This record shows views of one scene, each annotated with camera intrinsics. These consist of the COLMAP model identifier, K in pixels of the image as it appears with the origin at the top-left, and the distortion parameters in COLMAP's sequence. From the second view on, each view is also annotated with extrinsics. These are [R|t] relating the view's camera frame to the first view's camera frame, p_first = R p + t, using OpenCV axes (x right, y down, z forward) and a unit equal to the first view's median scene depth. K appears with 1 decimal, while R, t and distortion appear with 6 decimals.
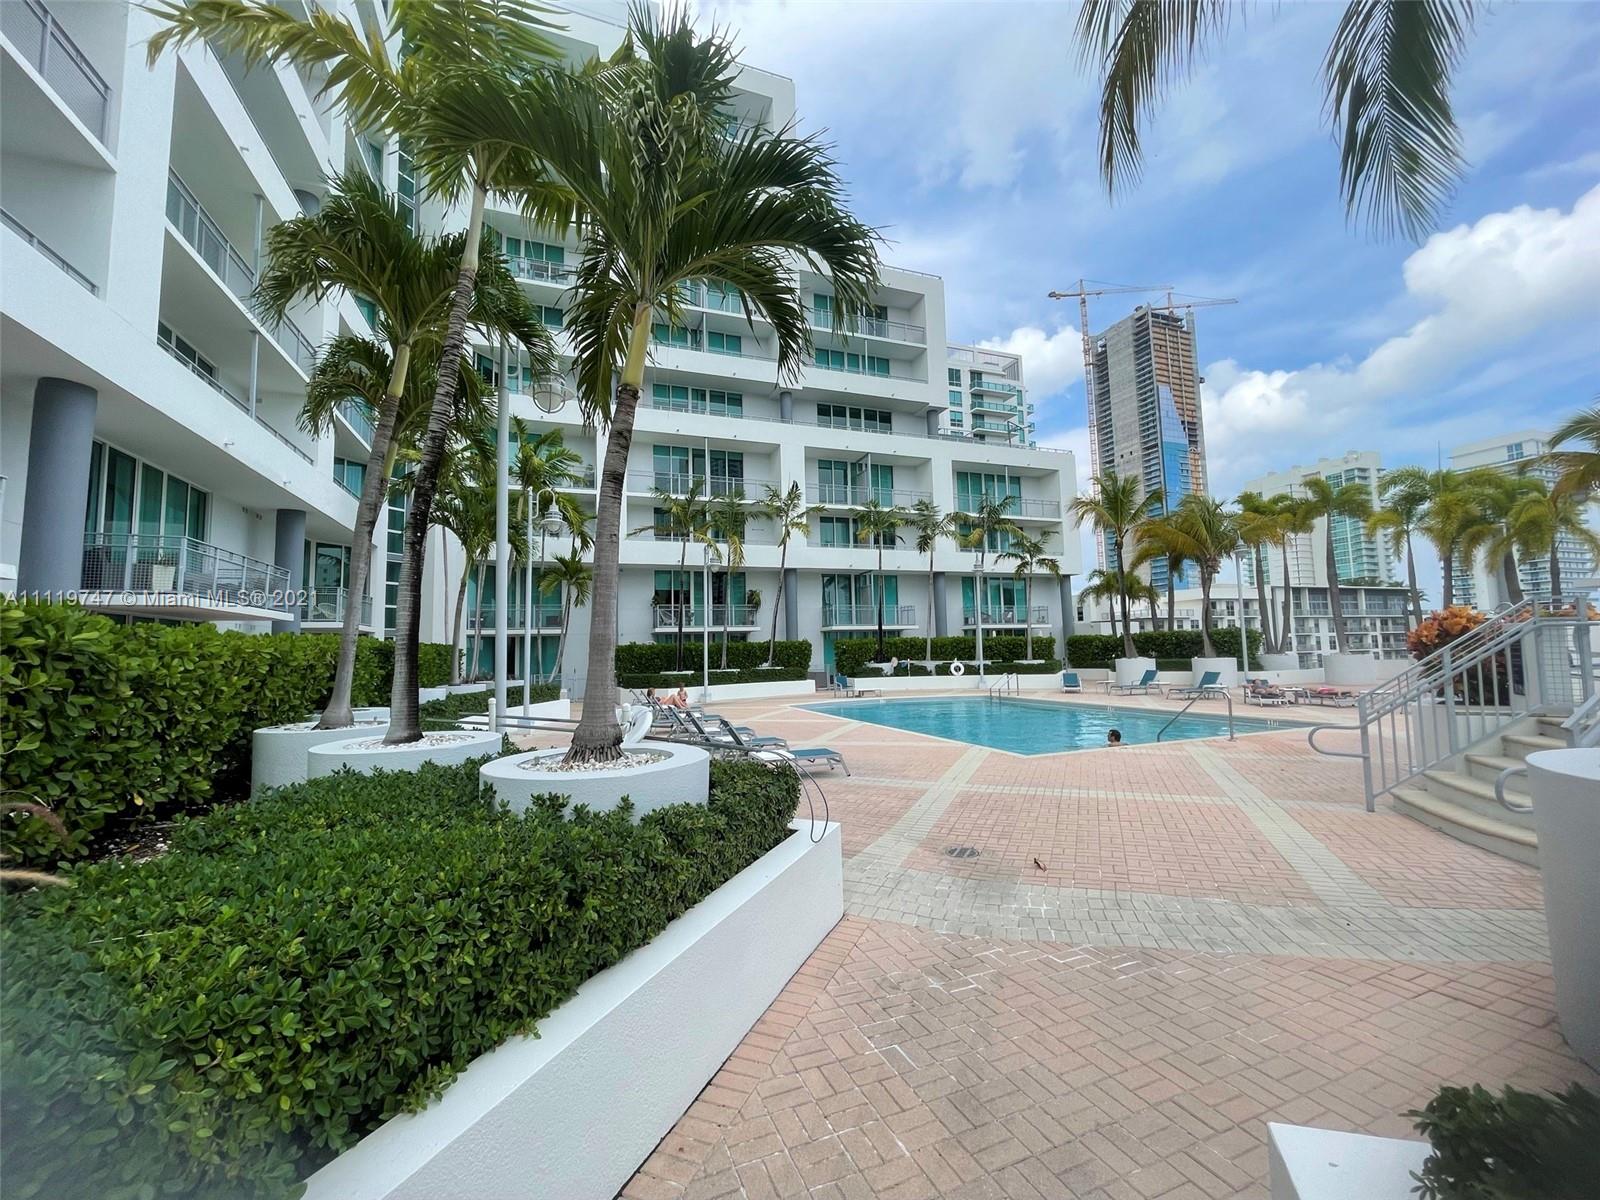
lens RADIAL K [[646.4, 0, 802.2], [0, 646.4, 592.9], [0, 0, 1]] dist [-0.002347, 0.001407]
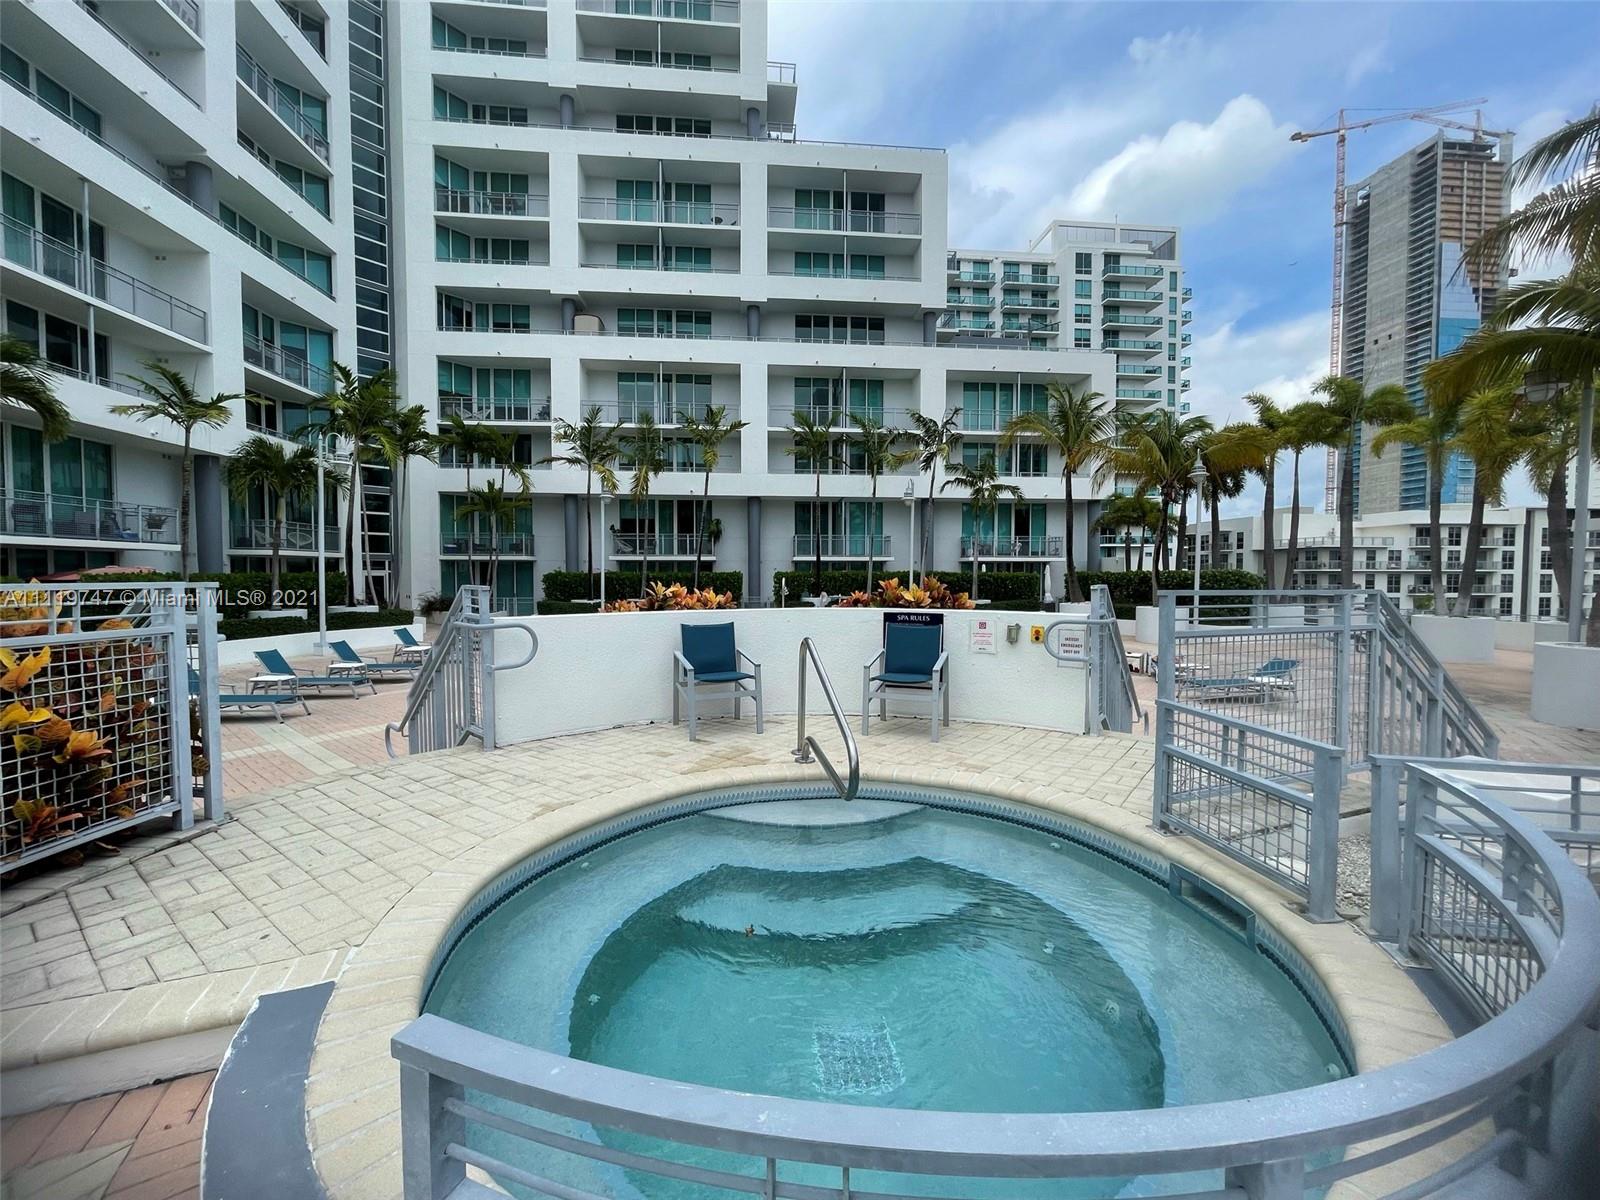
lens RADIAL K [[646.4, 0, 795.9], [0, 646.4, 594.1], [0, 0, 1]] dist [-0.002347, 0.001407]
pose [[0.963545, 0.033612, -0.265427, 0.110131], [-0.000250, 0.992190, 0.124738, -0.004783], [0.267546, -0.120124, 0.956028, 0.025115]]
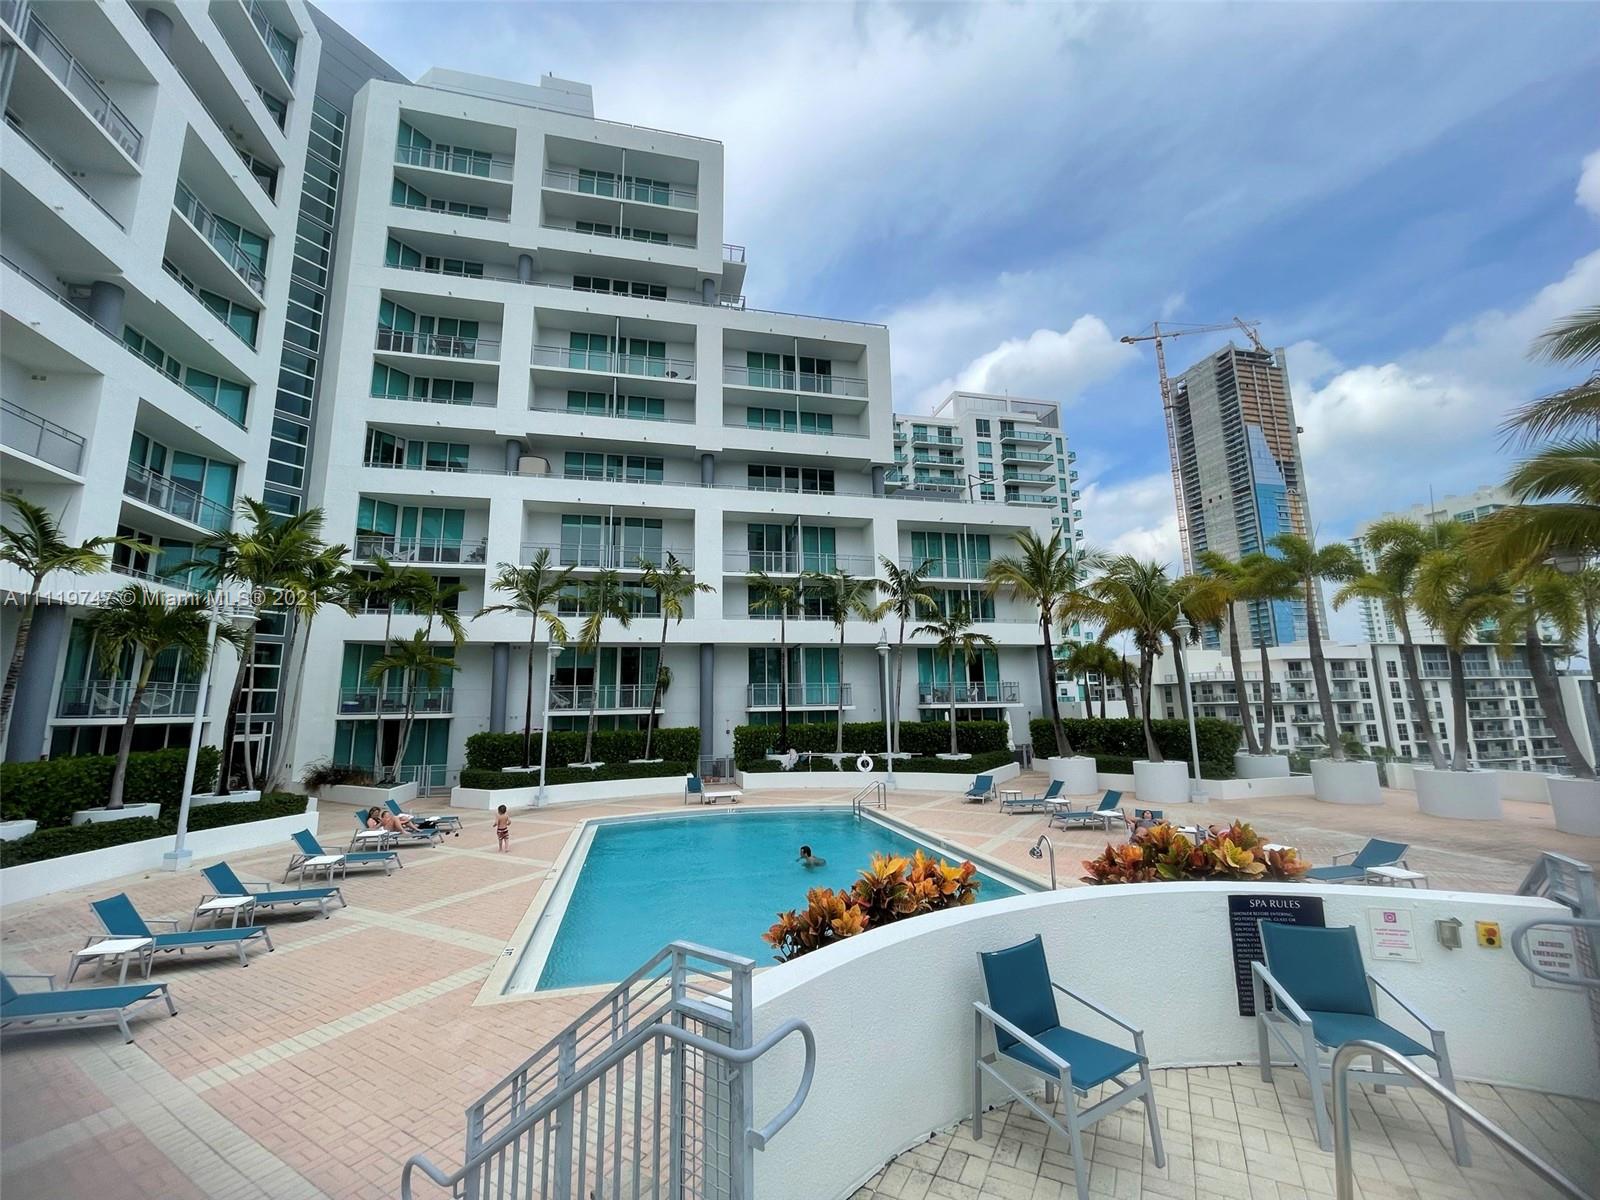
lens RADIAL K [[646.4, 0, 798.0], [0, 646.4, 594.0], [0, 0, 1]] dist [-0.002347, 0.001407]
pose [[0.991735, -0.016583, -0.127225, 0.081679], [0.005993, 0.996517, -0.083174, -0.011095], [0.128162, 0.081724, 0.988380, 0.038929]]
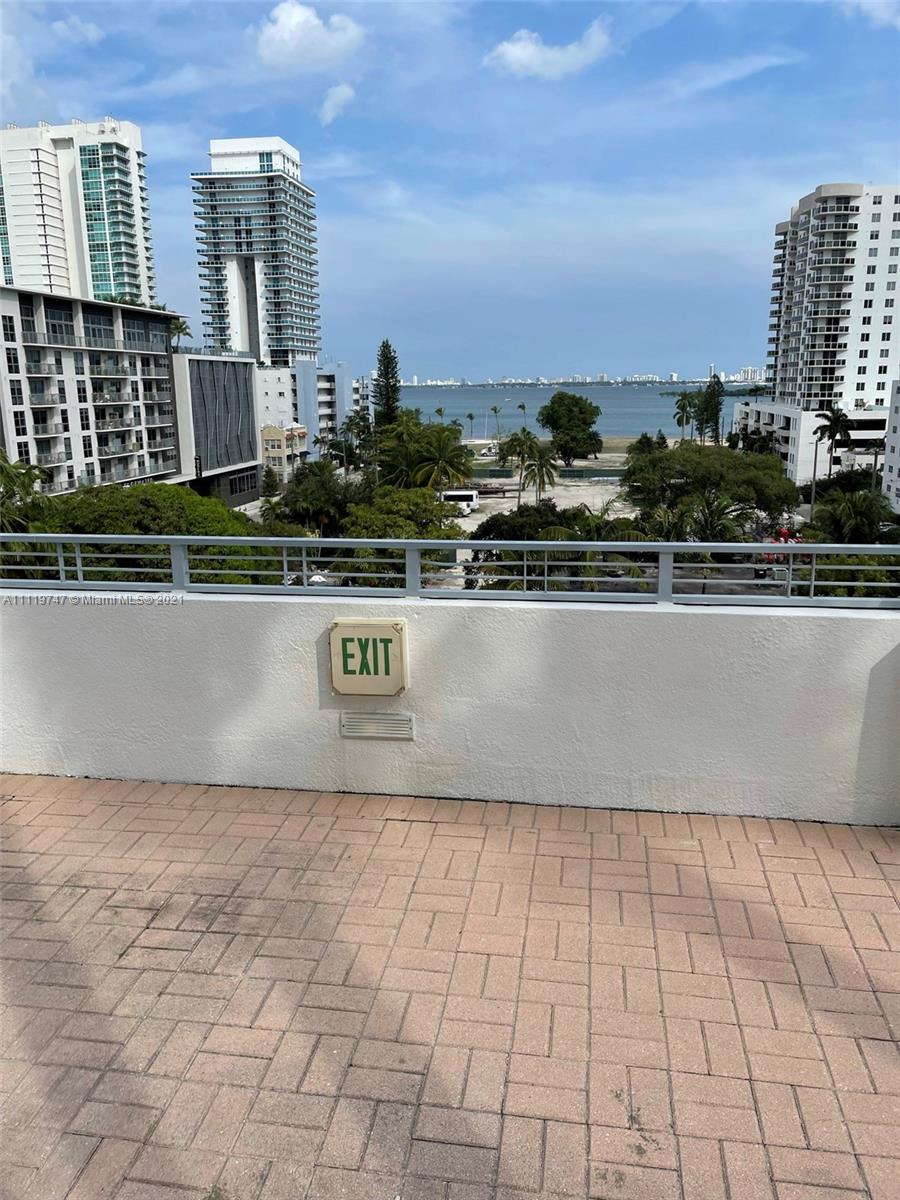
lens RADIAL K [[898.5, 0, 455.6], [0, 898.5, 598.9], [0, 0, 1]] dist [0.015314, 0.003684]
pose [[0.495558, -0.181675, 0.849362, 0.257938], [-0.079216, 0.964352, 0.252489, 0.025011], [-0.864955, -0.192406, 0.463501, 0.279801]]
